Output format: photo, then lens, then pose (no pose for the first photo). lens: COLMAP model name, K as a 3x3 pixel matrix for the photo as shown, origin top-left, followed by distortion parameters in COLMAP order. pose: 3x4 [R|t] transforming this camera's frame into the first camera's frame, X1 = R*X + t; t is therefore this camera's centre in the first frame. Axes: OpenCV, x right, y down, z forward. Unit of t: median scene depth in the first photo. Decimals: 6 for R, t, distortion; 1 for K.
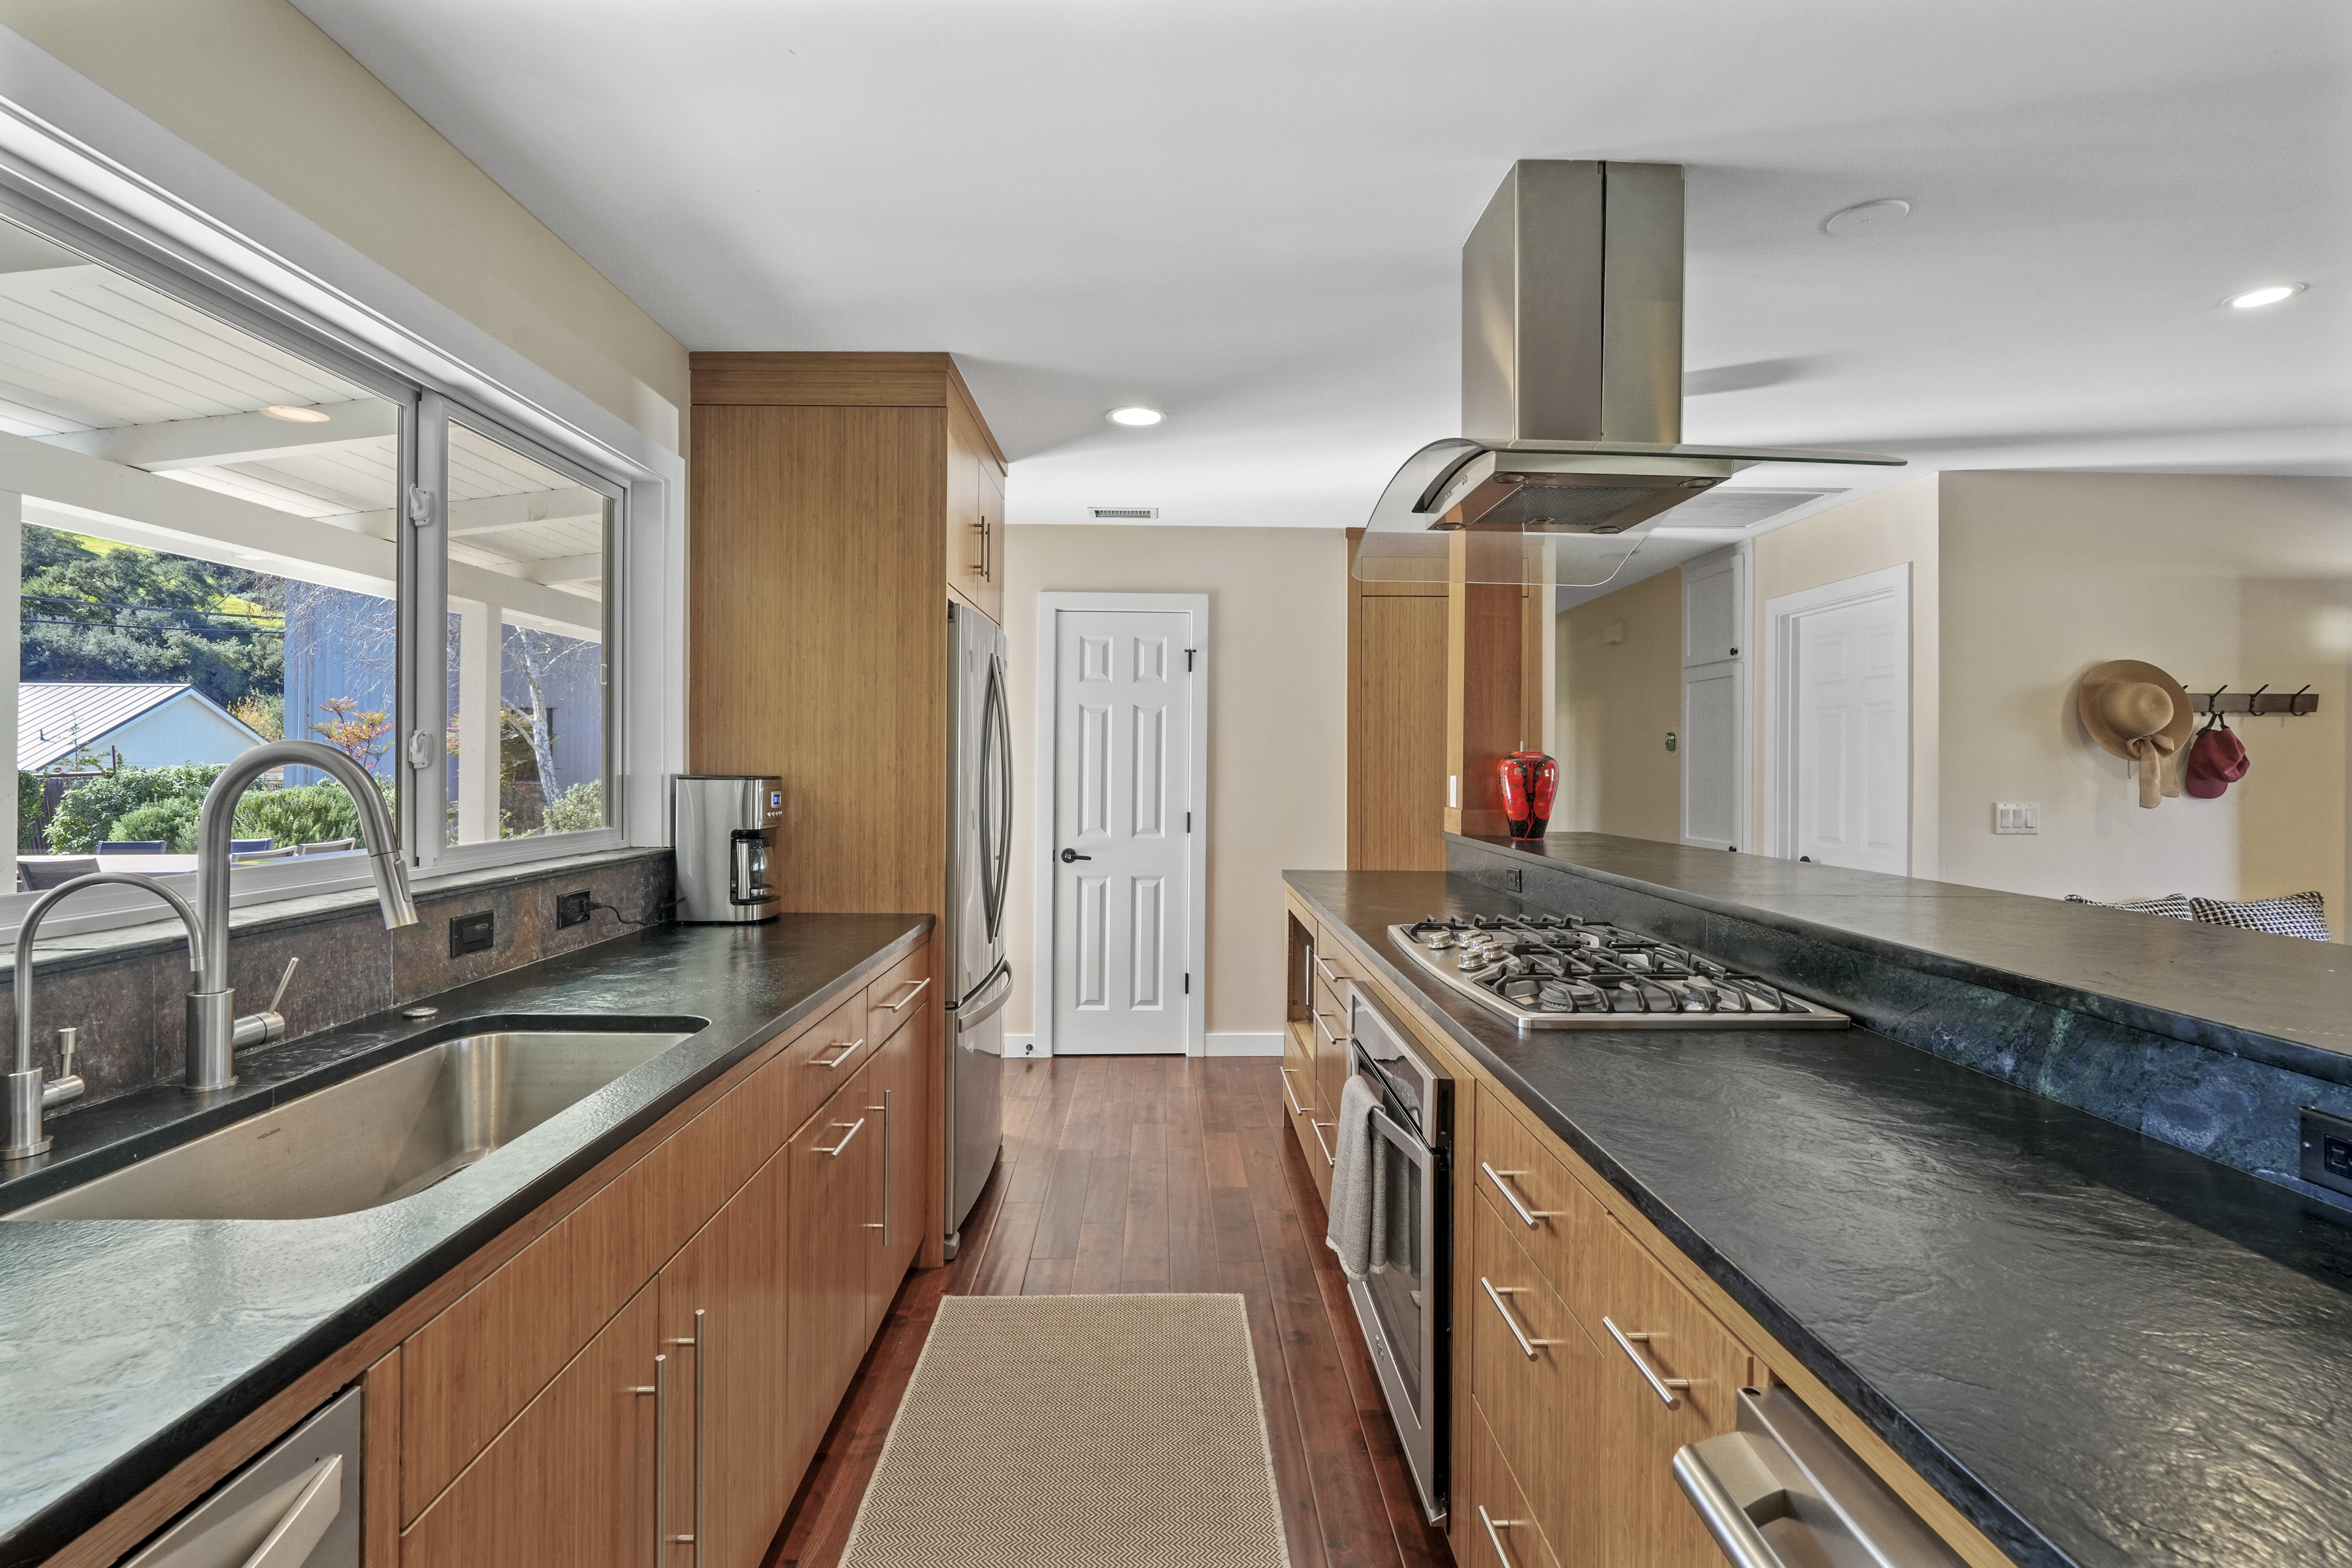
lens RADIAL K [[1019.0, 0, 1174.9], [0, 1019.0, 764.5], [0, 0, 1]] dist [-0.010132, 0.000424]
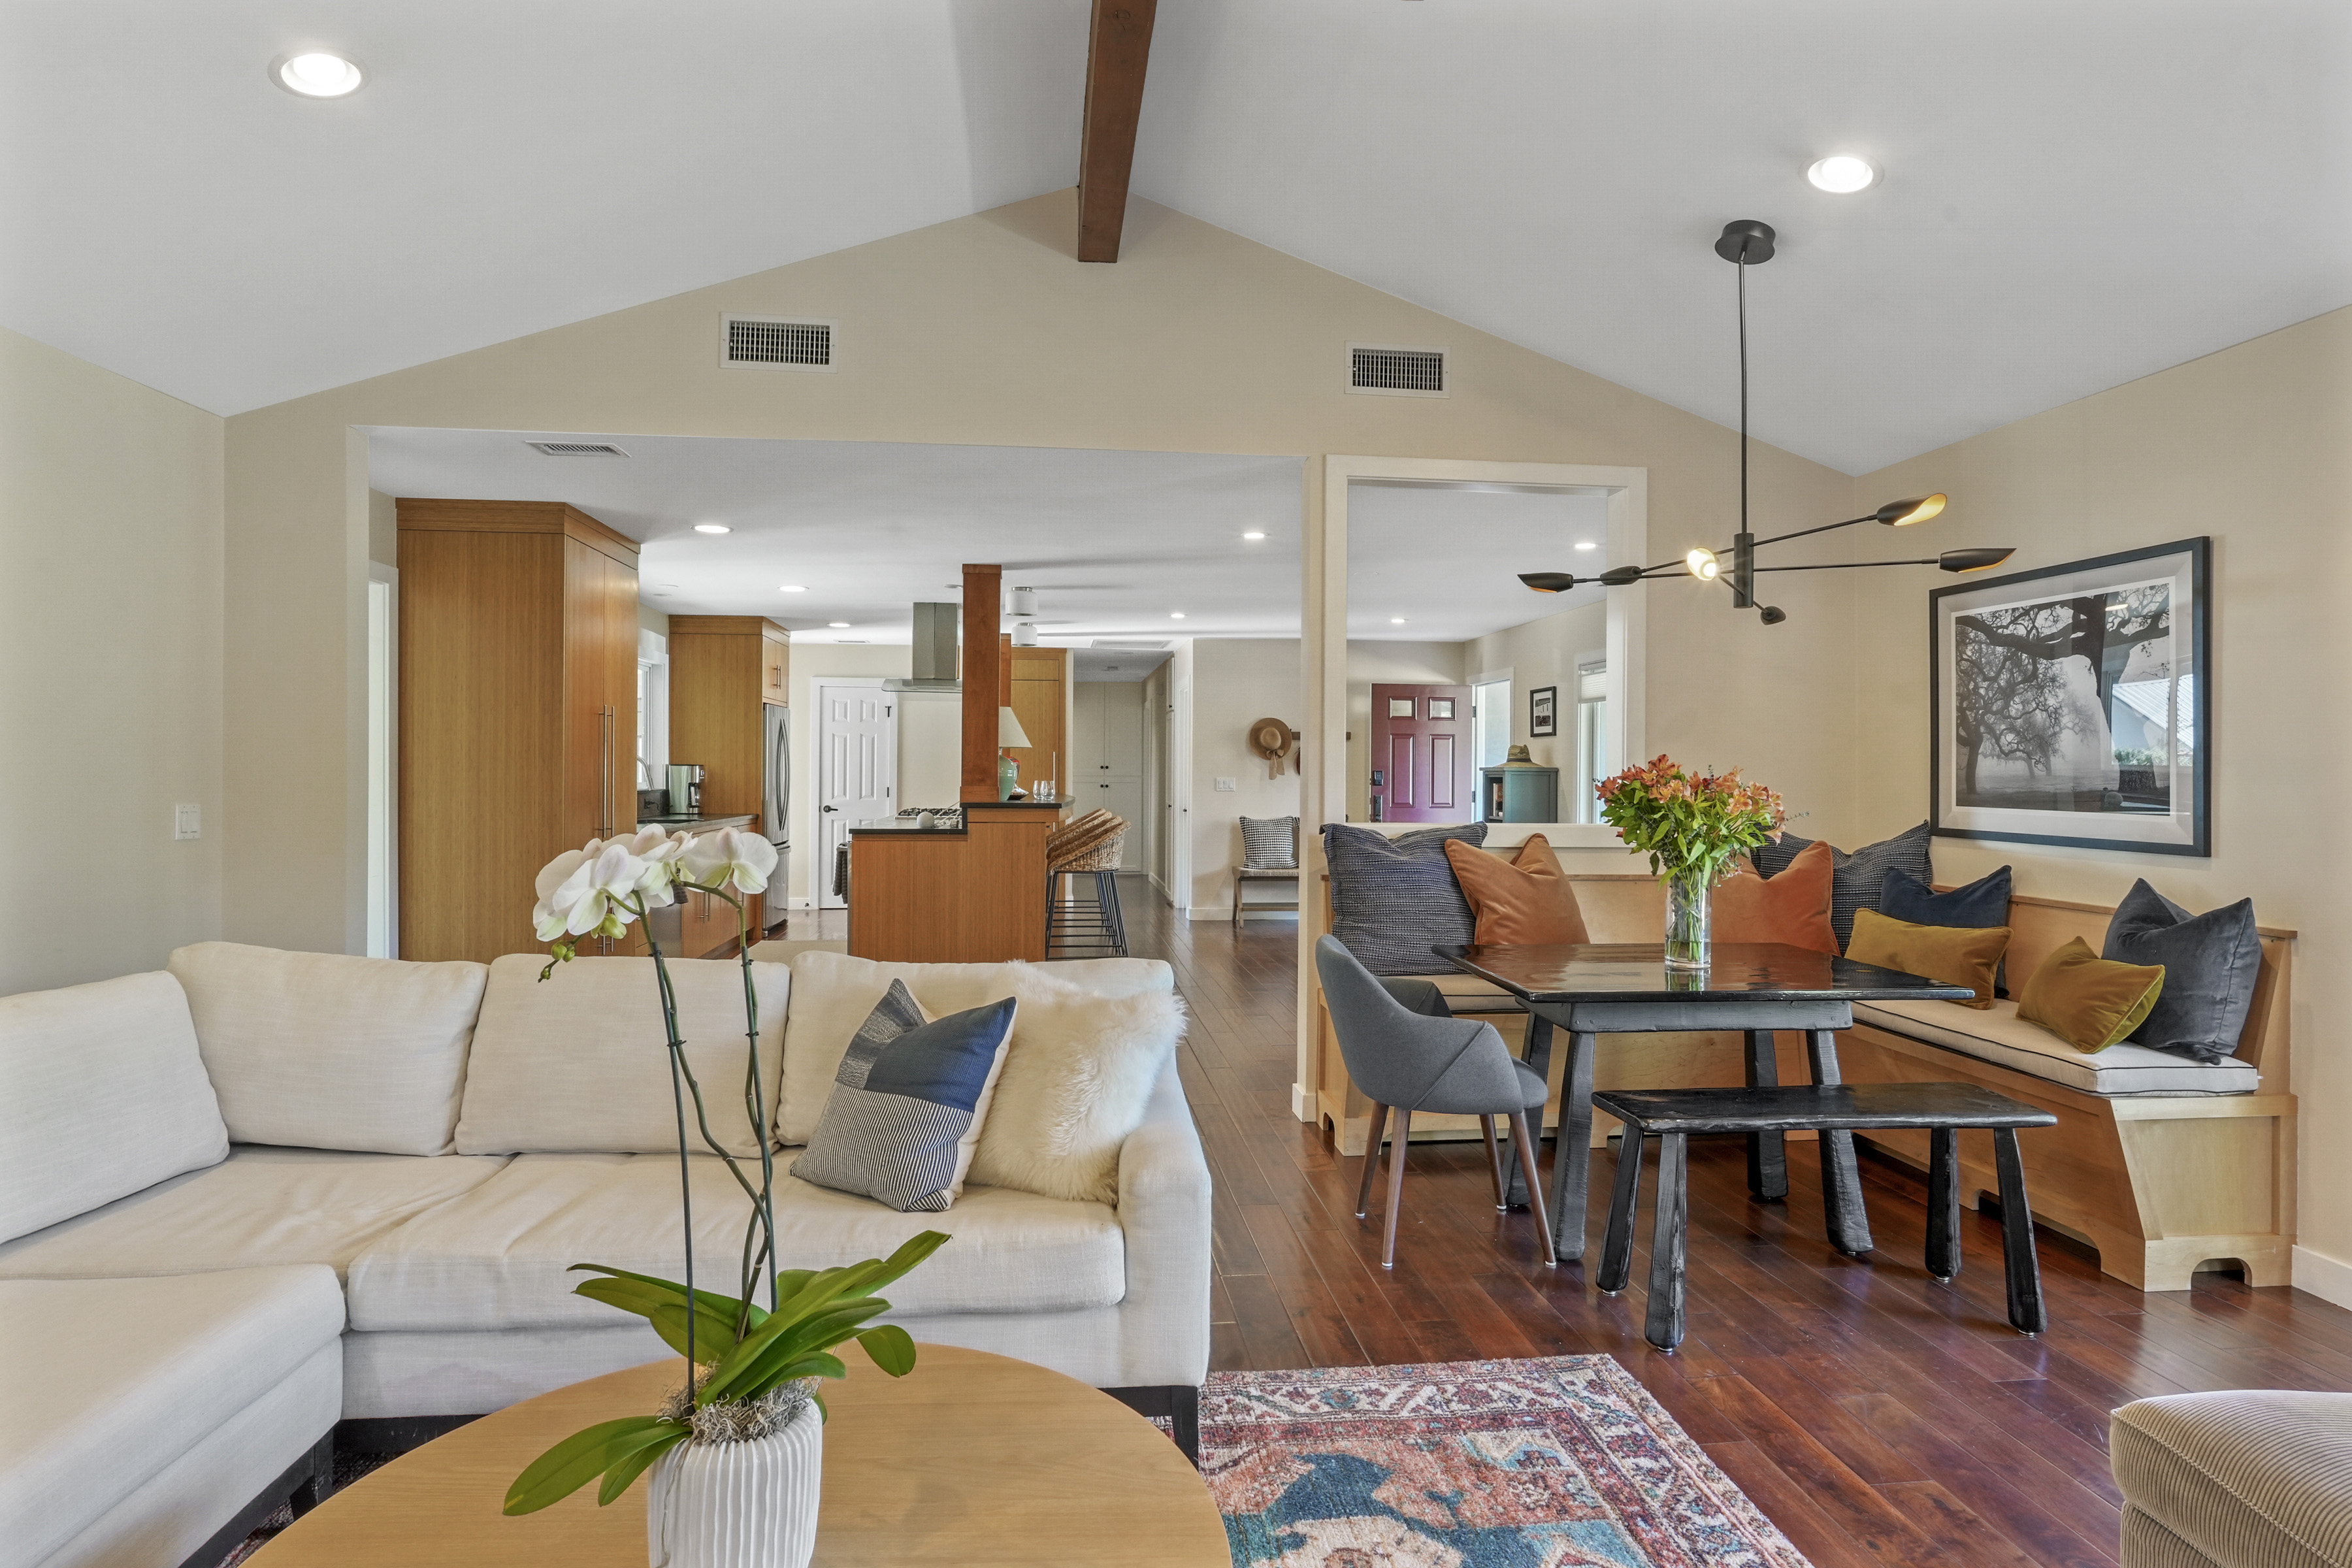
lens RADIAL K [[1239.8, 0, 1184.6], [0, 1239.8, 772.6], [0, 0, 1]] dist [-0.003522, 0.000170]
pose [[0.994933, -0.002306, 0.100514, 0.595340], [0.002577, 0.999993, -0.002573, 0.044196], [-0.100508, 0.002819, 0.994932, -2.540661]]
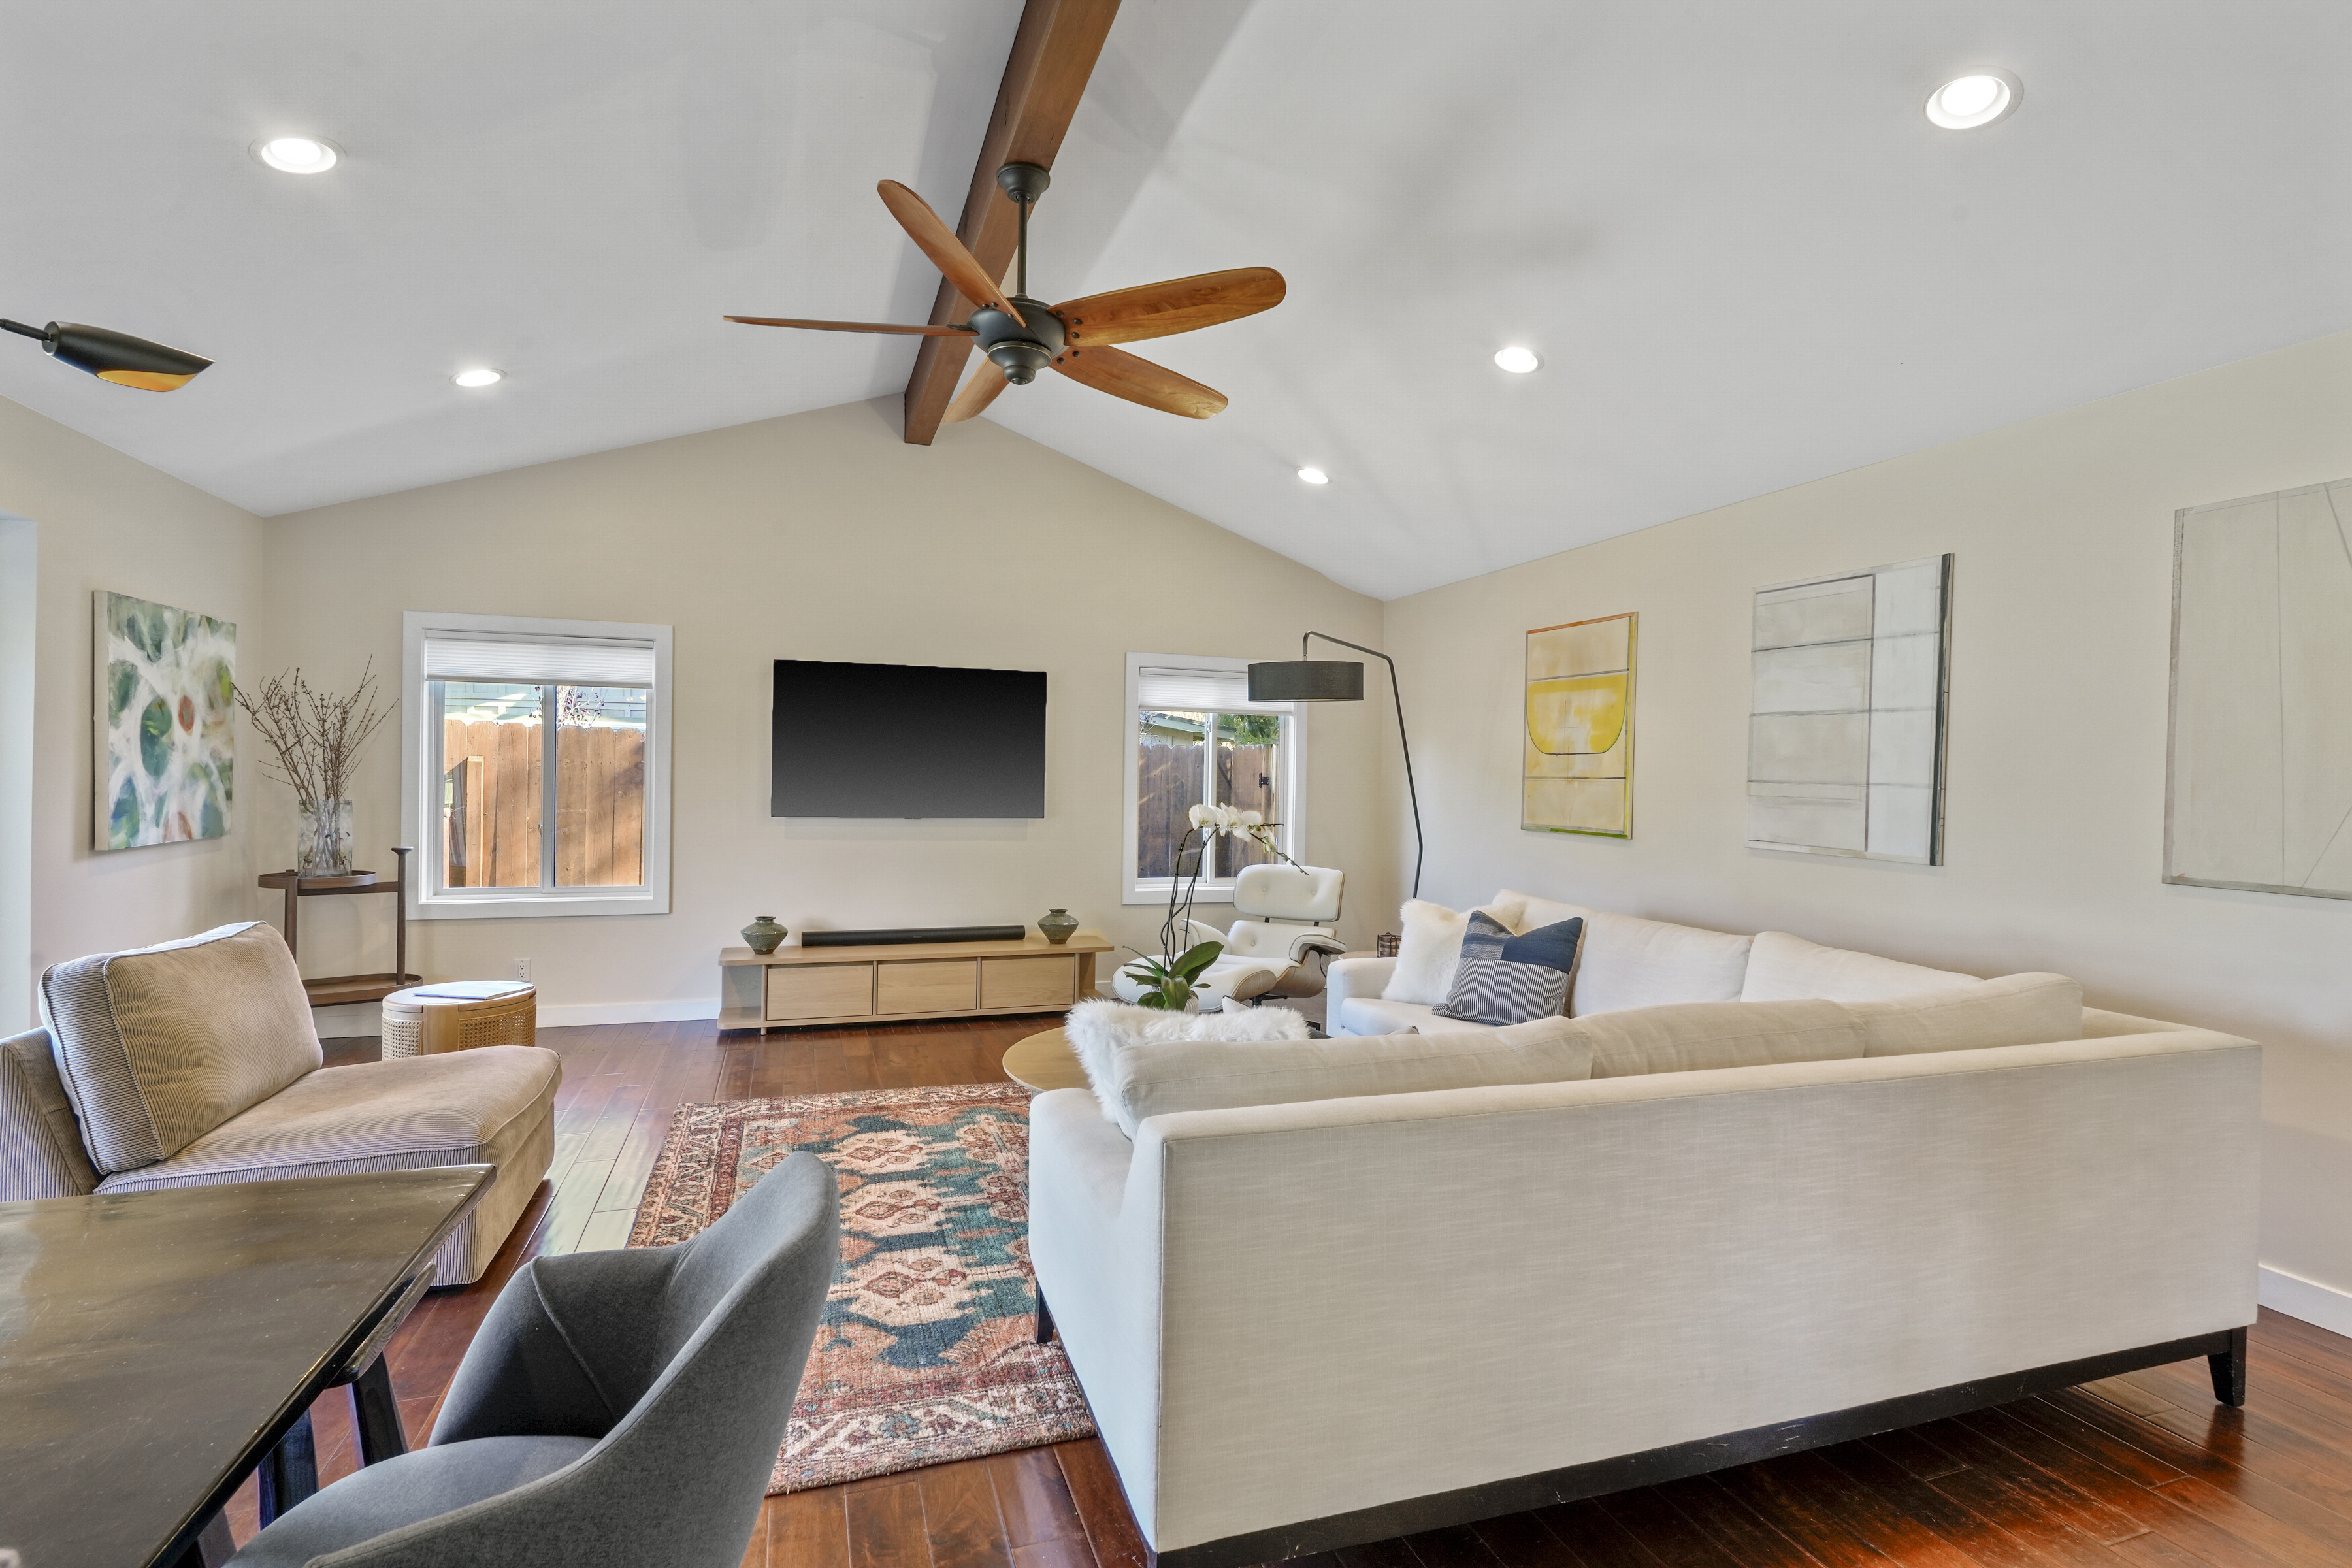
lens RADIAL K [[1128.7, 0, 1195.4], [0, 1128.7, 781.4], [0, 0, 1]] dist [-0.001369, 0.000098]
pose [[-0.946486, -0.022384, -0.321967, 0.853172], [-0.025744, 0.999649, 0.006179, 0.033459], [0.321716, 0.014137, -0.946731, -0.919423]]
